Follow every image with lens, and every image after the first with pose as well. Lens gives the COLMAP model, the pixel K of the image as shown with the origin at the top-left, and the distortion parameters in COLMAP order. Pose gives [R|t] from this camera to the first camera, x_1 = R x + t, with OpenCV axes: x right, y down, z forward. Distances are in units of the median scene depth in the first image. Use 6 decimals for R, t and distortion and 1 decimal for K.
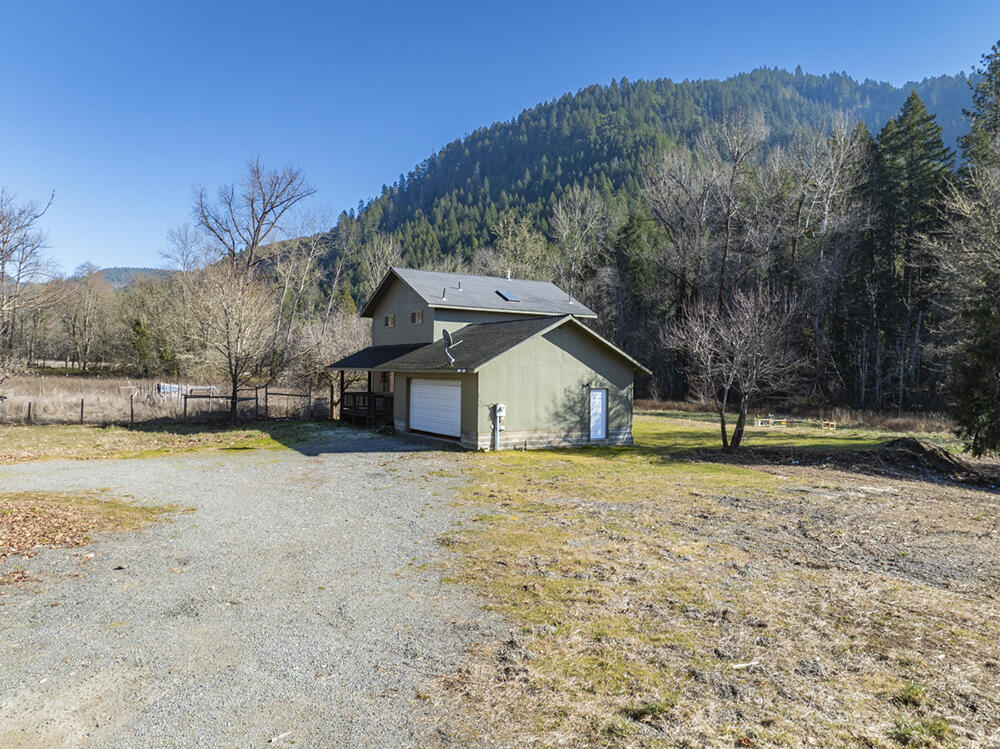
lens RADIAL K [[719.0, 0, 500.0], [0, 719.0, 374.5], [0, 0, 1]] dist [-0.043854, 0.001948]
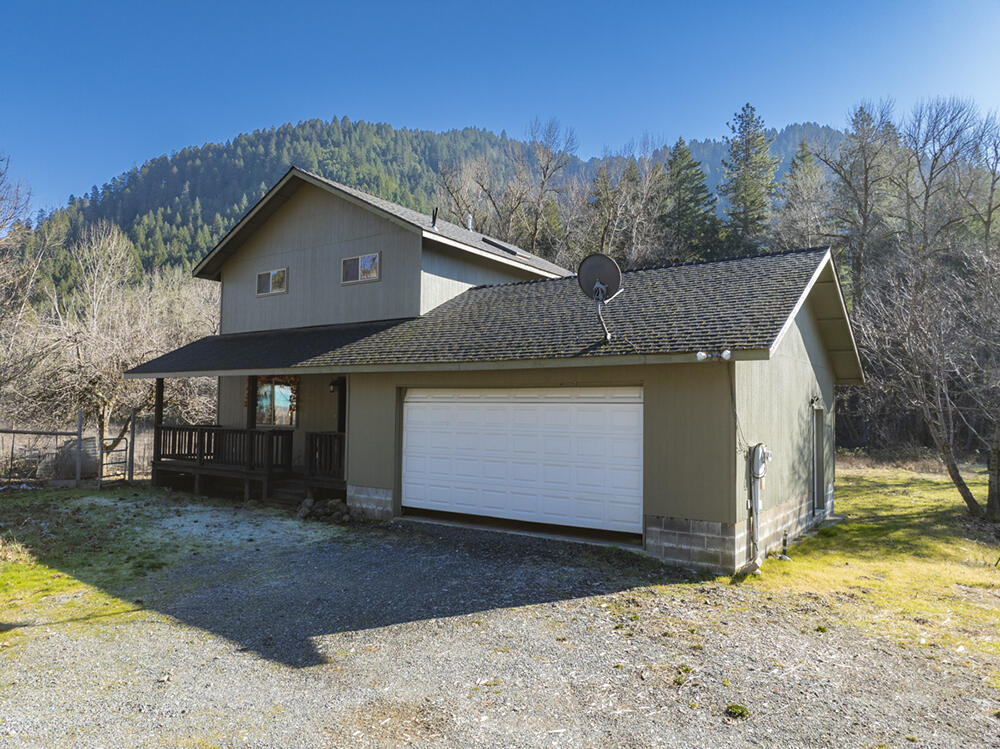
lens RADIAL K [[707.2, 0, 500.0], [0, 707.2, 374.5], [0, 0, 1]] dist [-0.044113, 0.001966]
pose [[0.919790, 0.019878, 0.391908, -0.054798], [0.000525, 0.998653, -0.051886, 0.004272], [-0.392412, 0.047931, 0.918540, 0.135242]]
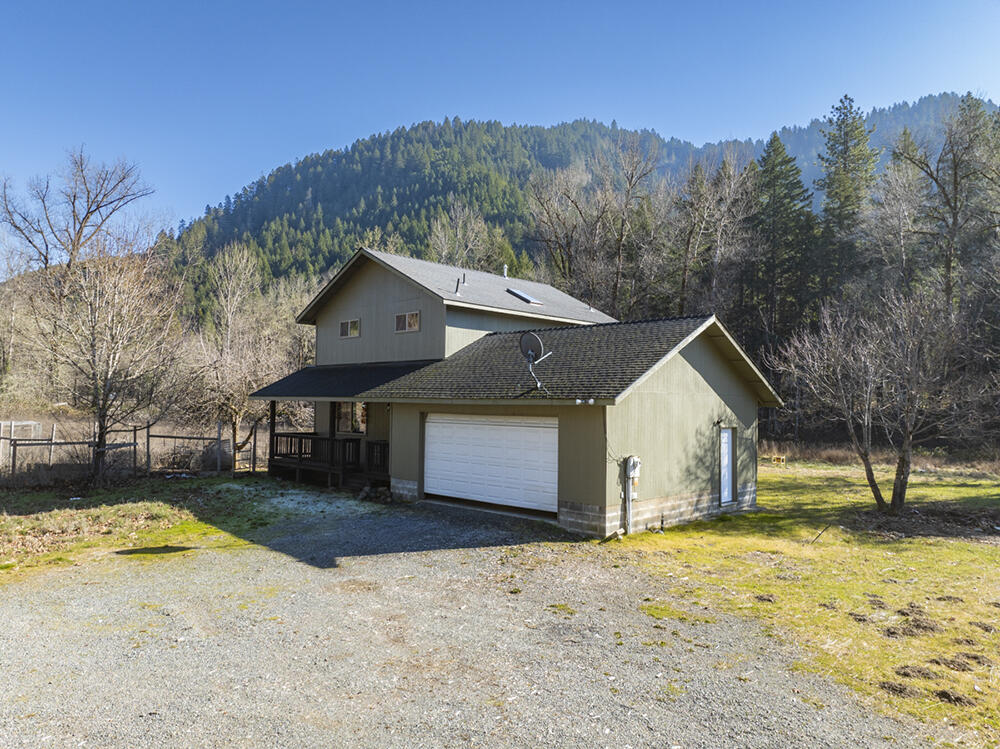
lens RADIAL K [[707.2, 0, 500.0], [0, 707.2, 374.5], [0, 0, 1]] dist [-0.044113, 0.001966]
pose [[0.970647, 0.009358, 0.240327, -0.048591], [0.000788, 0.999114, -0.042085, -0.000604], [-0.240508, 0.041039, 0.969779, 0.086891]]
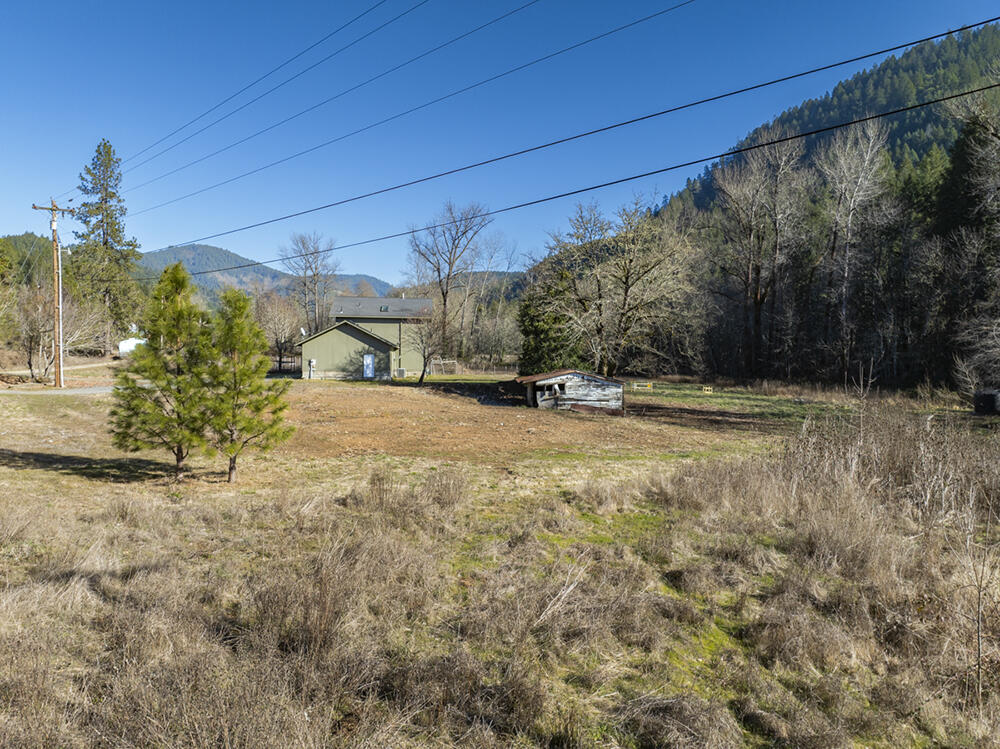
lens RADIAL K [[707.2, 0, 500.0], [0, 707.2, 374.5], [0, 0, 1]] dist [-0.044113, 0.001966]
pose [[0.897375, 0.006666, -0.441219, 0.302681], [-0.000663, 0.999905, 0.013759, 0.011125], [0.441269, -0.012055, 0.897294, -0.153866]]
